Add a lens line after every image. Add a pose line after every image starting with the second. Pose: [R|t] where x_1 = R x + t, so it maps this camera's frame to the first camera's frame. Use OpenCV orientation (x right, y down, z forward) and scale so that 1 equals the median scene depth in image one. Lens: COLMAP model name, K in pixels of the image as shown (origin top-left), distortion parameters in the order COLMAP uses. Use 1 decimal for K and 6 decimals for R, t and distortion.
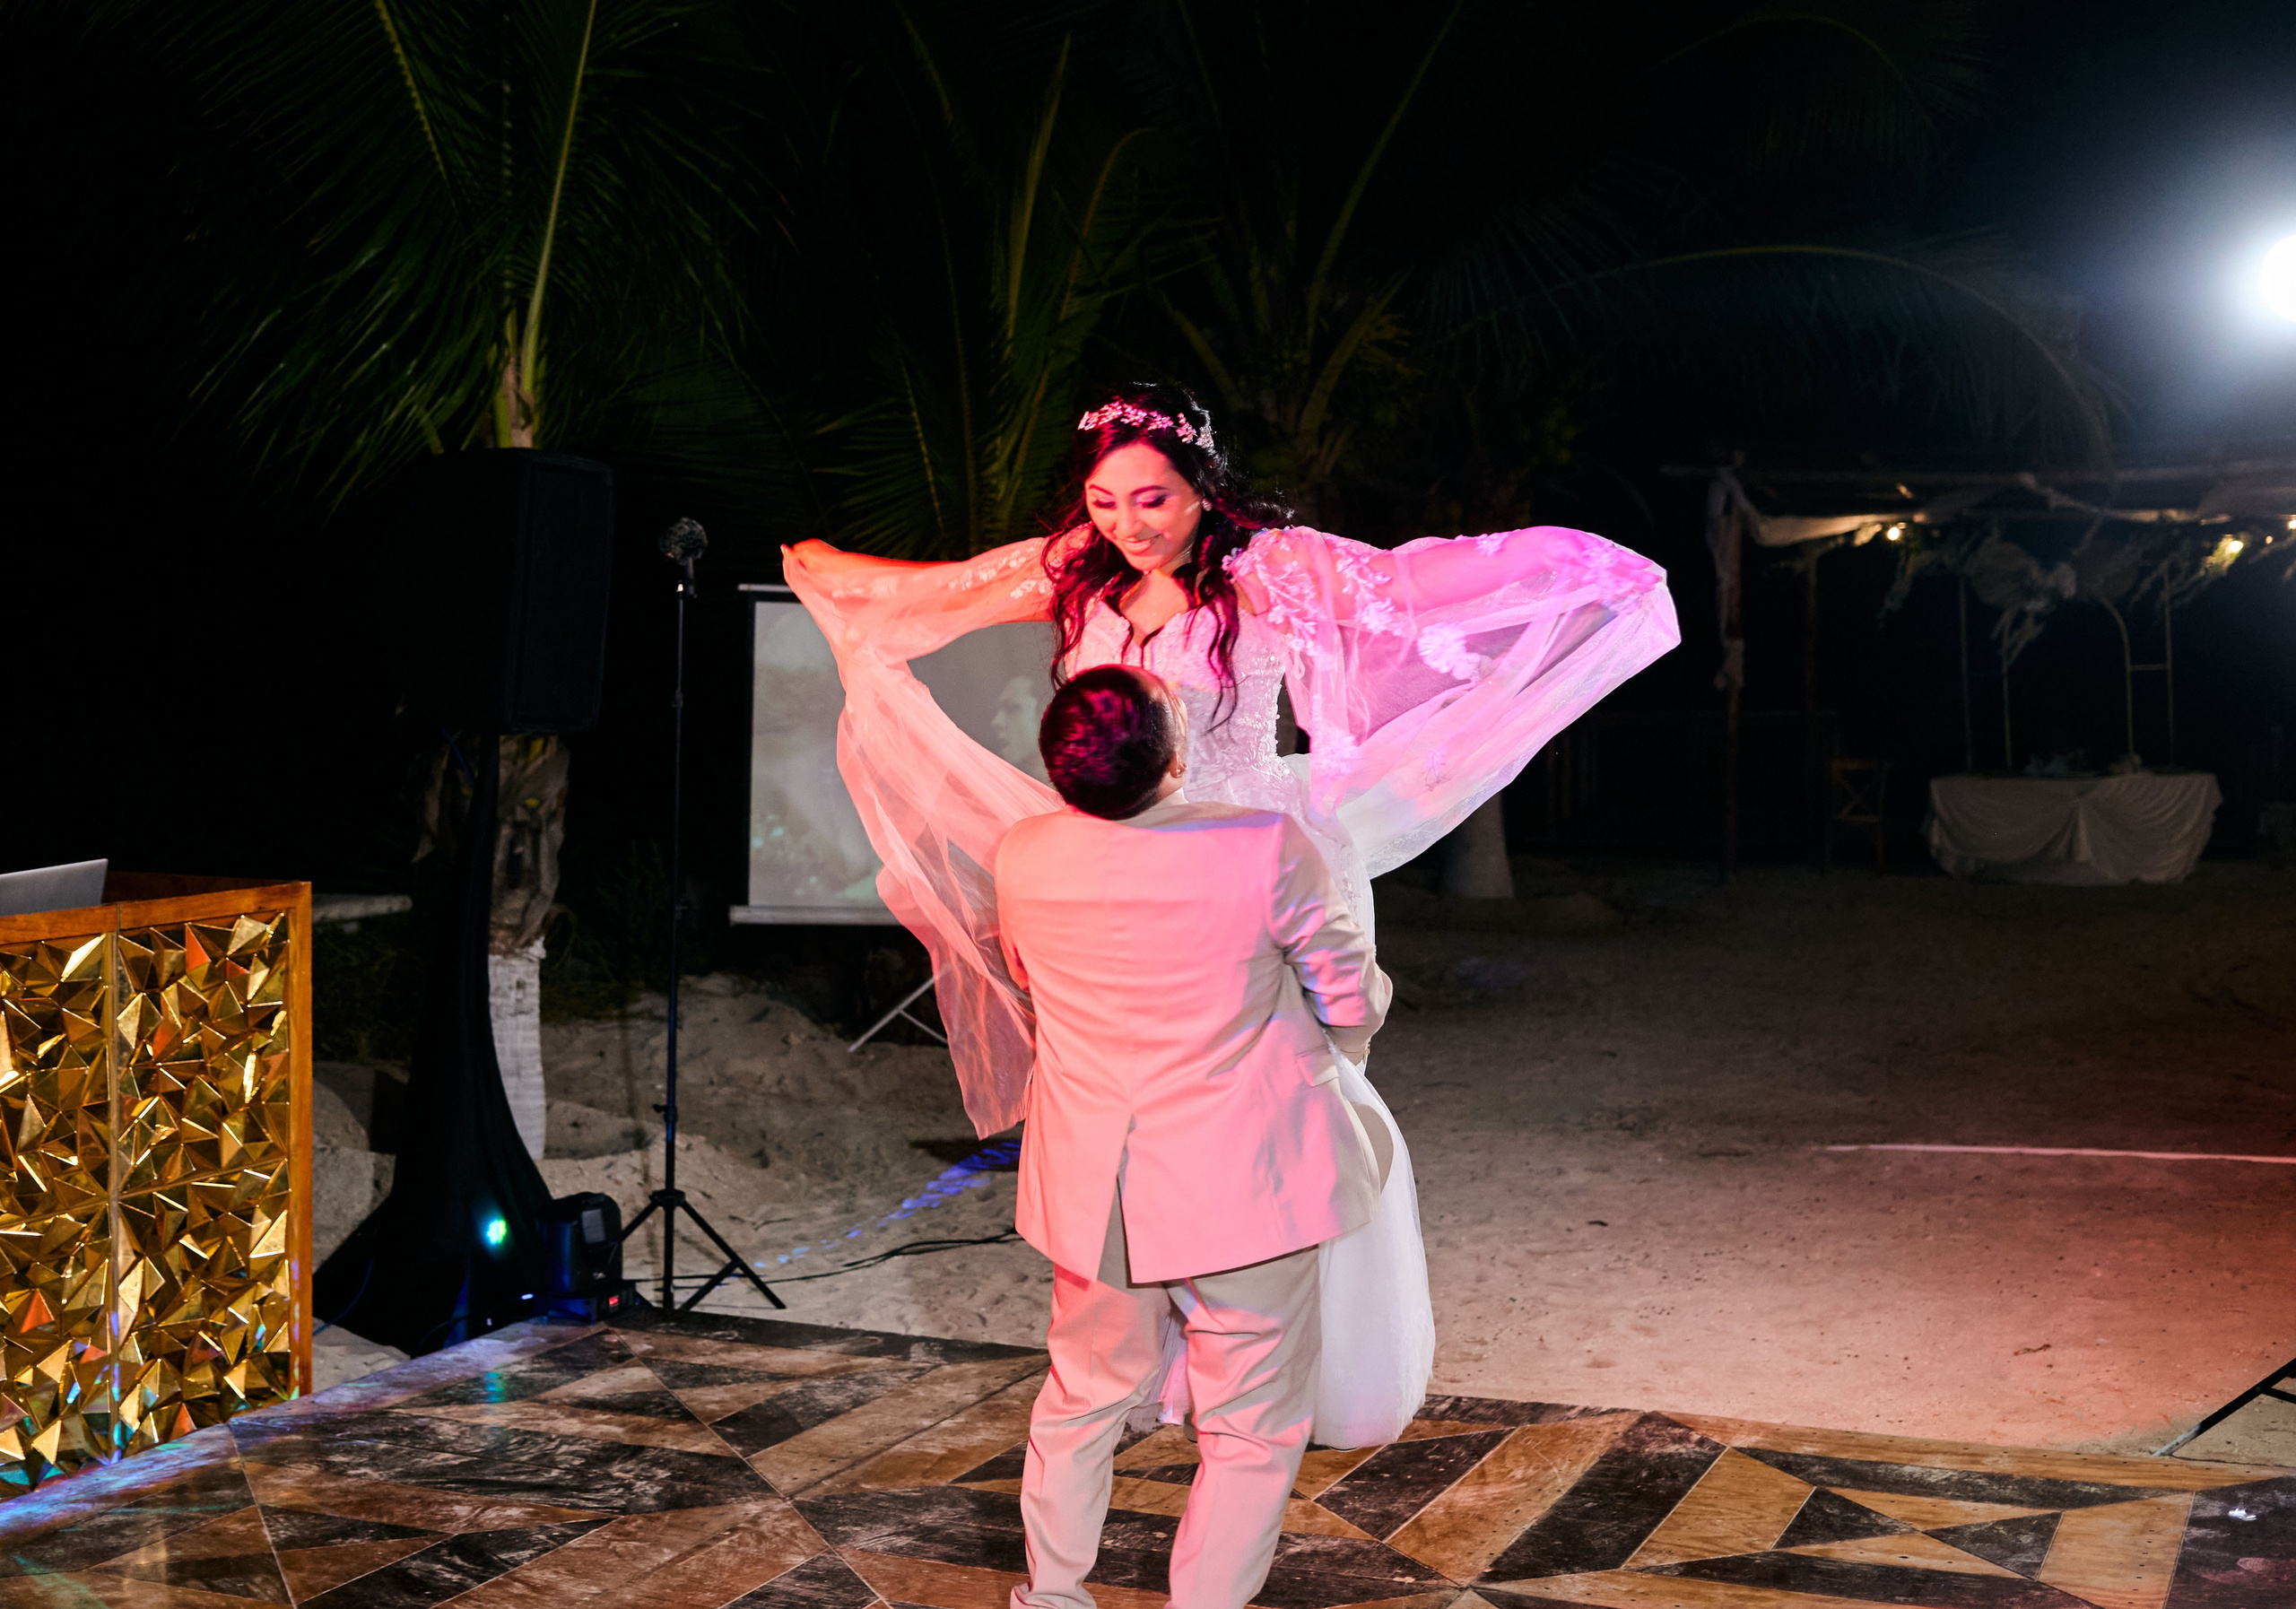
lens RADIAL K [[2815.3, 0, 1148.0], [0, 2815.3, 804.5], [0, 0, 1]] dist [-0.033757, 0.069191]
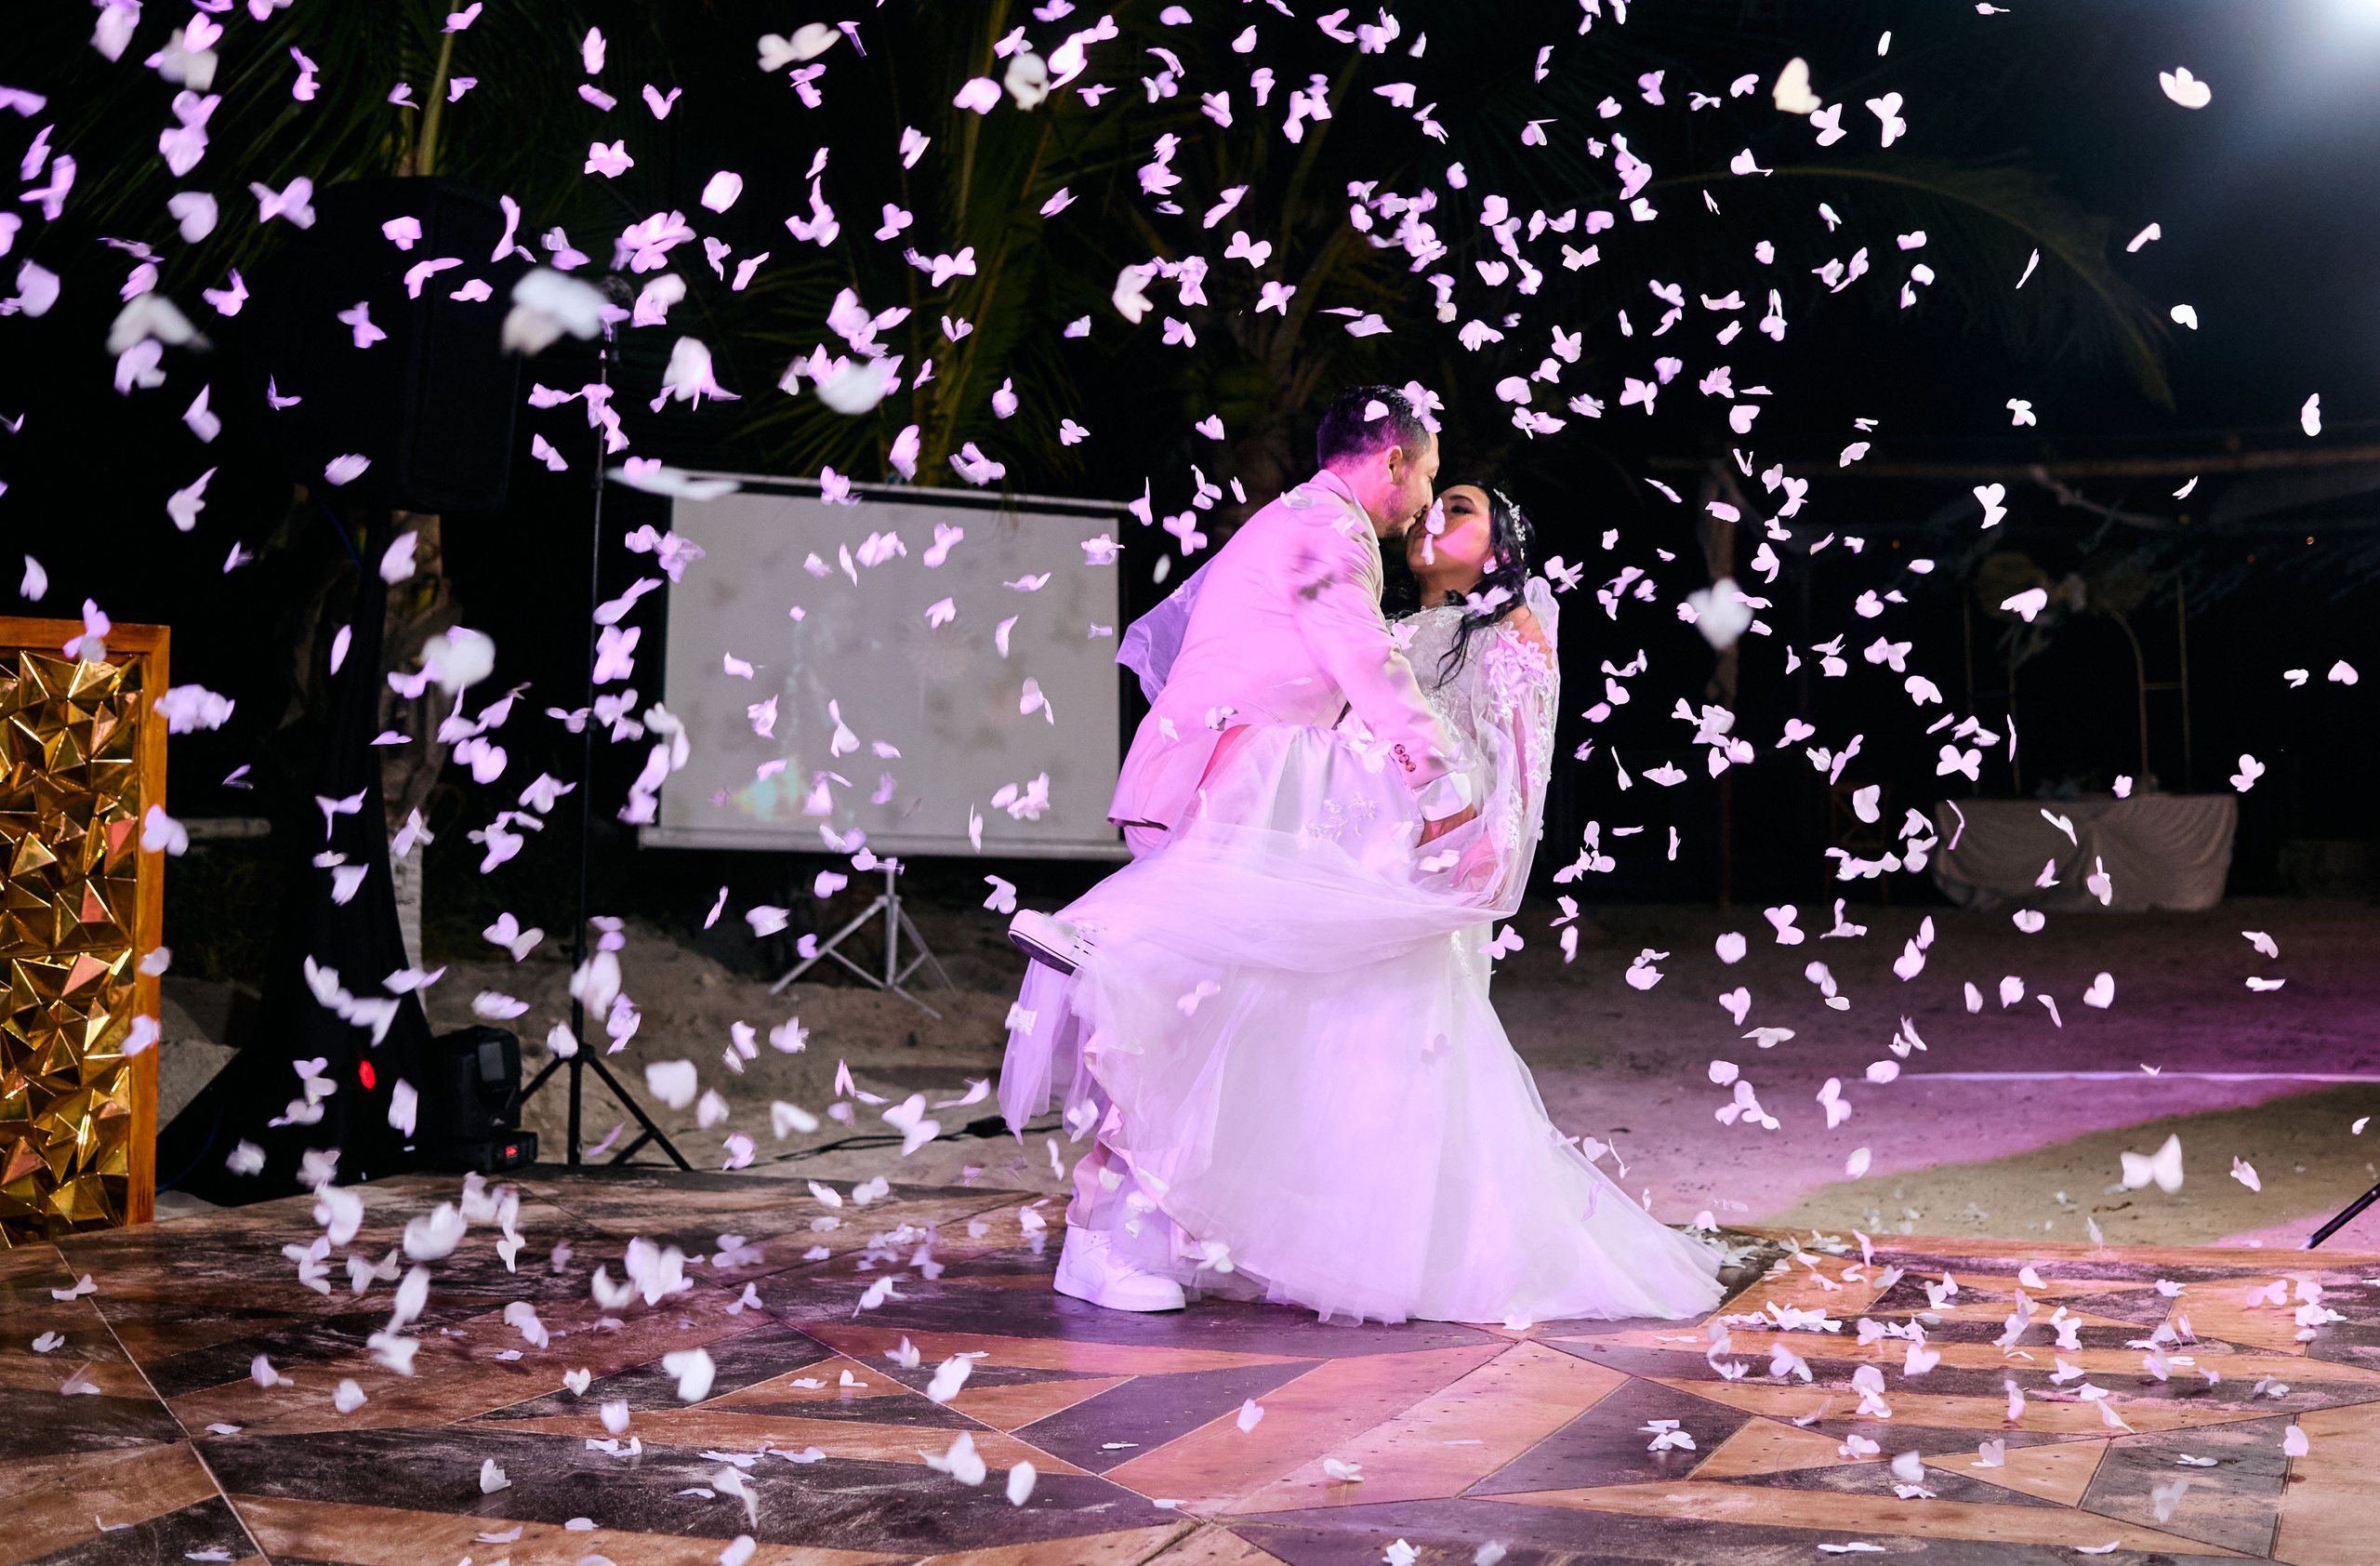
lens RADIAL K [[3064.3, 0, 1328.7], [0, 3064.3, 690.2], [0, 0, 1]] dist [-0.040808, 0.089530]
pose [[0.996701, 0.007770, 0.080786, -0.017298], [-0.002455, 0.997837, -0.065684, 0.100157], [-0.081122, 0.065269, 0.994565, 0.037268]]
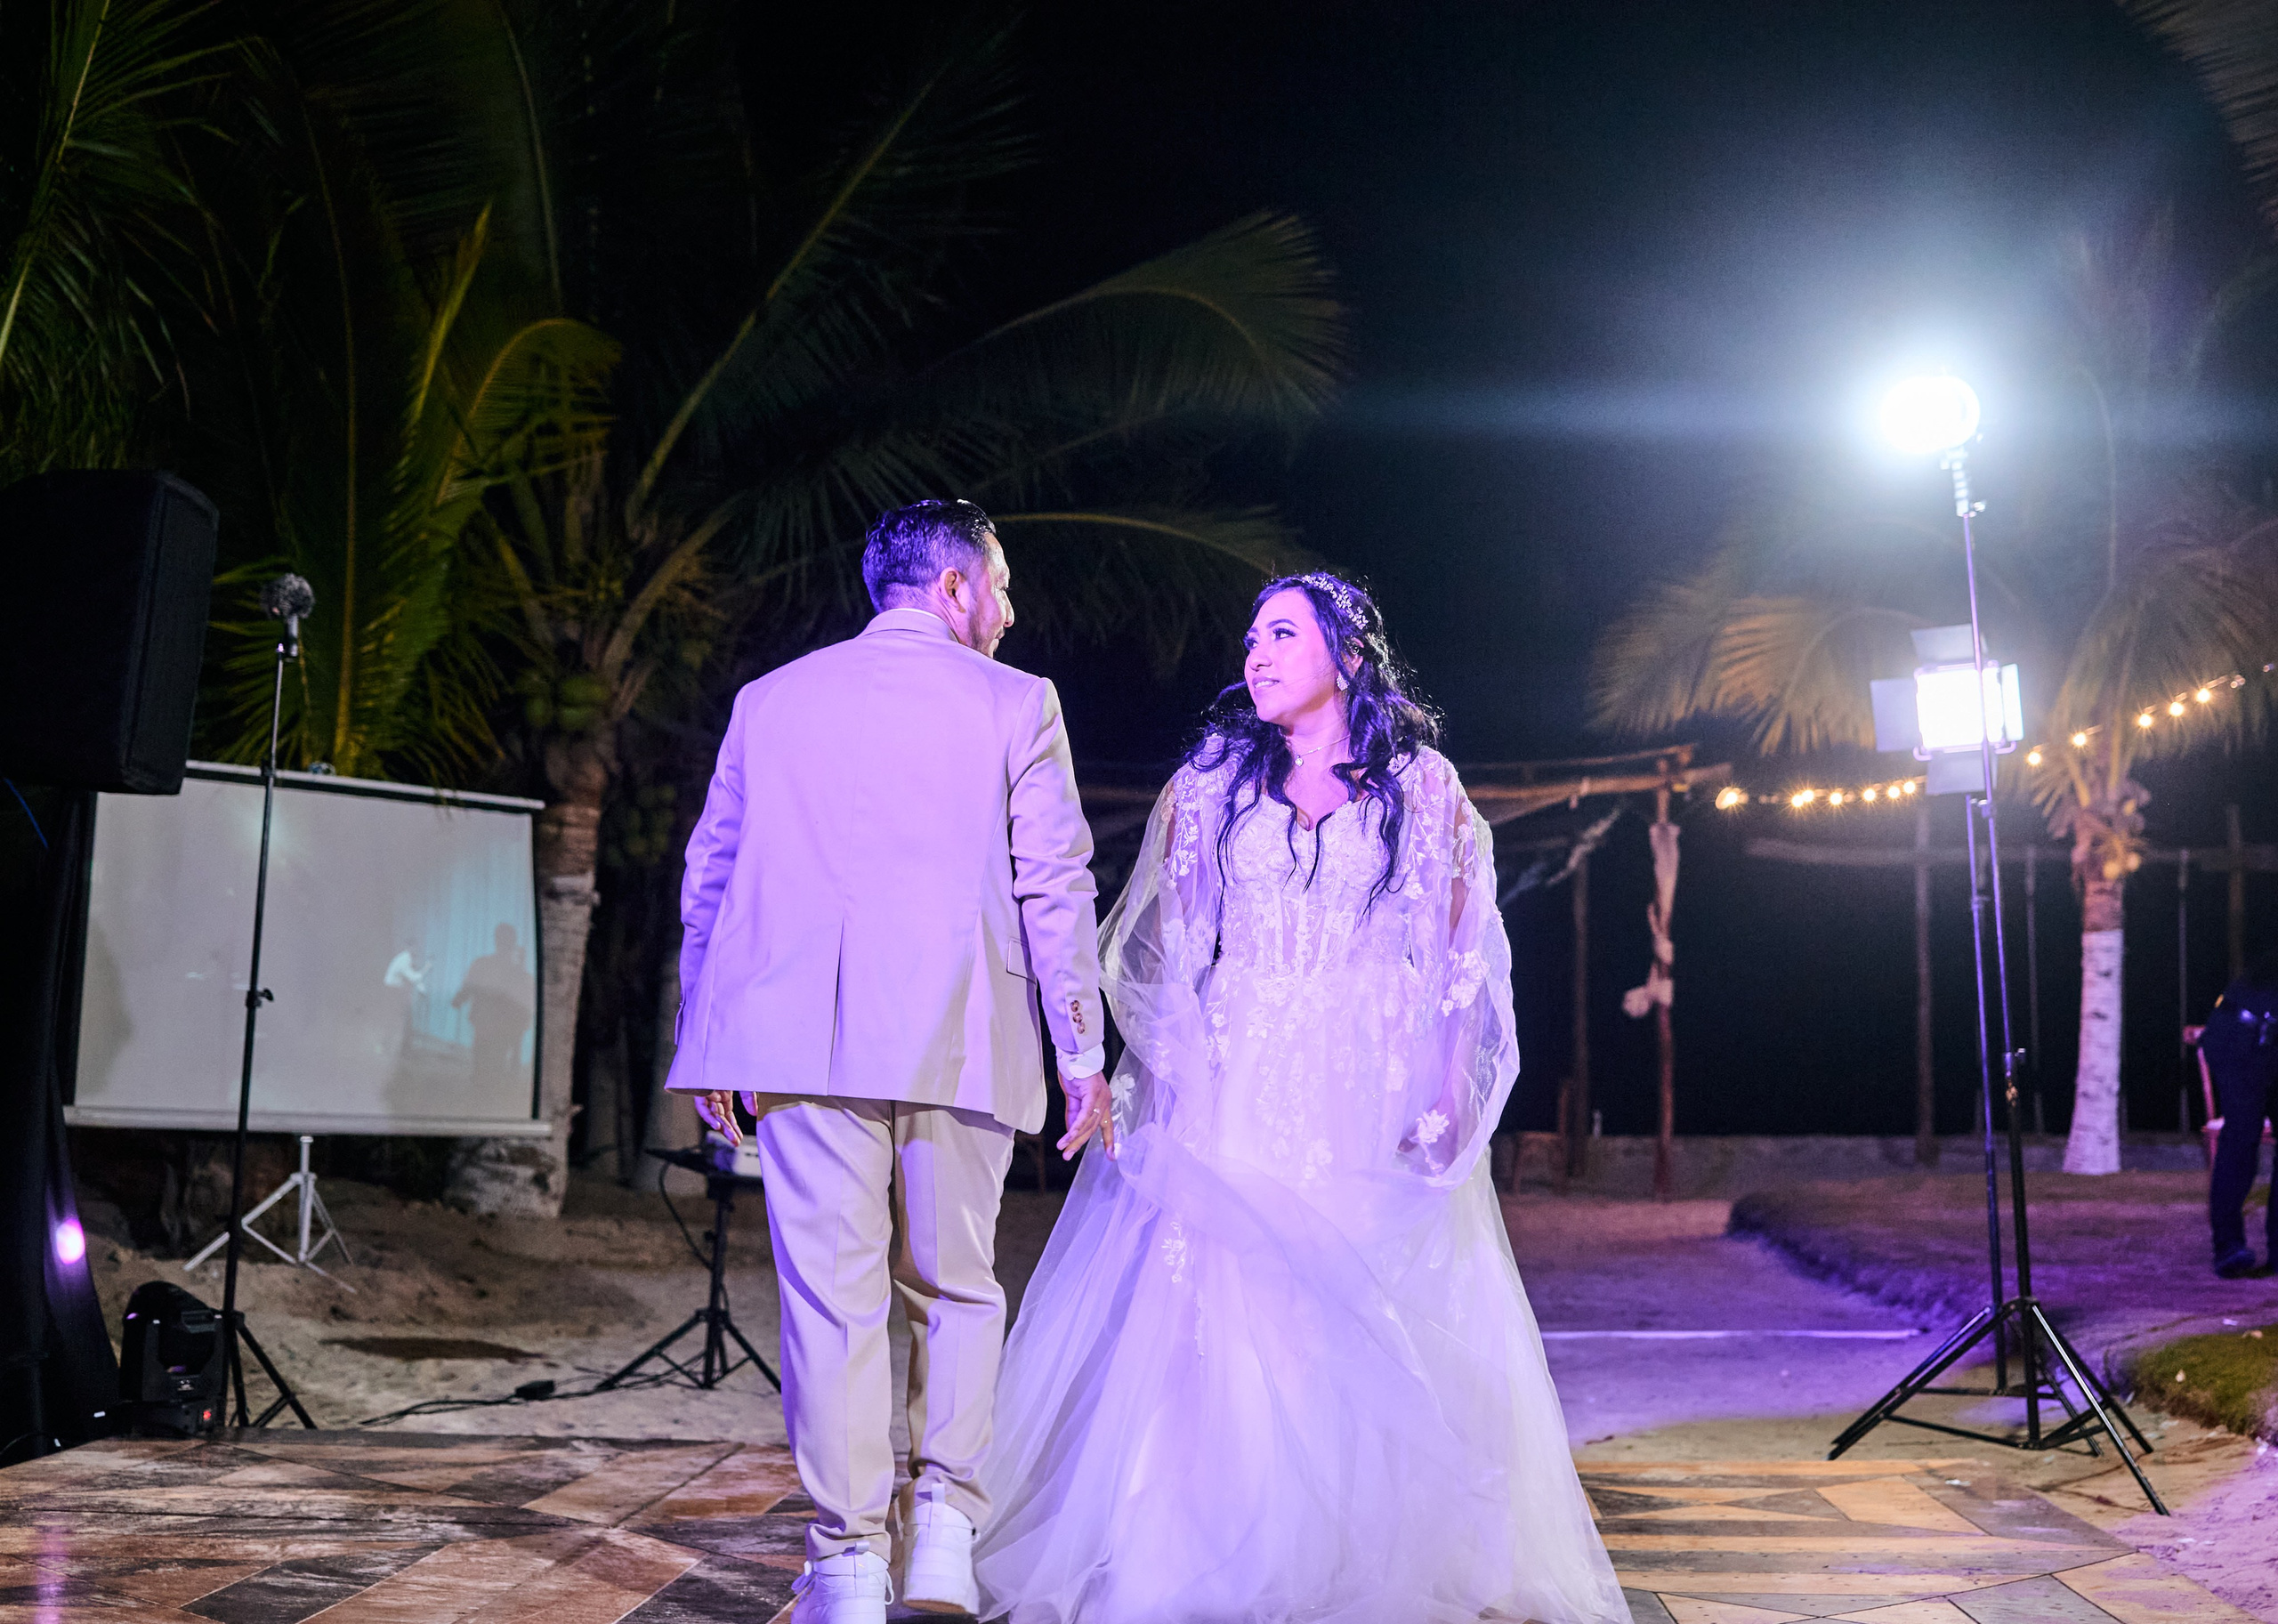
lens RADIAL K [[2892.6, 0, 1237.3], [0, 2892.6, 807.8], [0, 0, 1]] dist [-0.031110, 0.016533]
pose [[0.933653, 0.048179, 0.354924, -0.228565], [-0.002109, 0.991634, -0.129062, 0.107482], [-0.358173, 0.119751, 0.925944, 0.013369]]
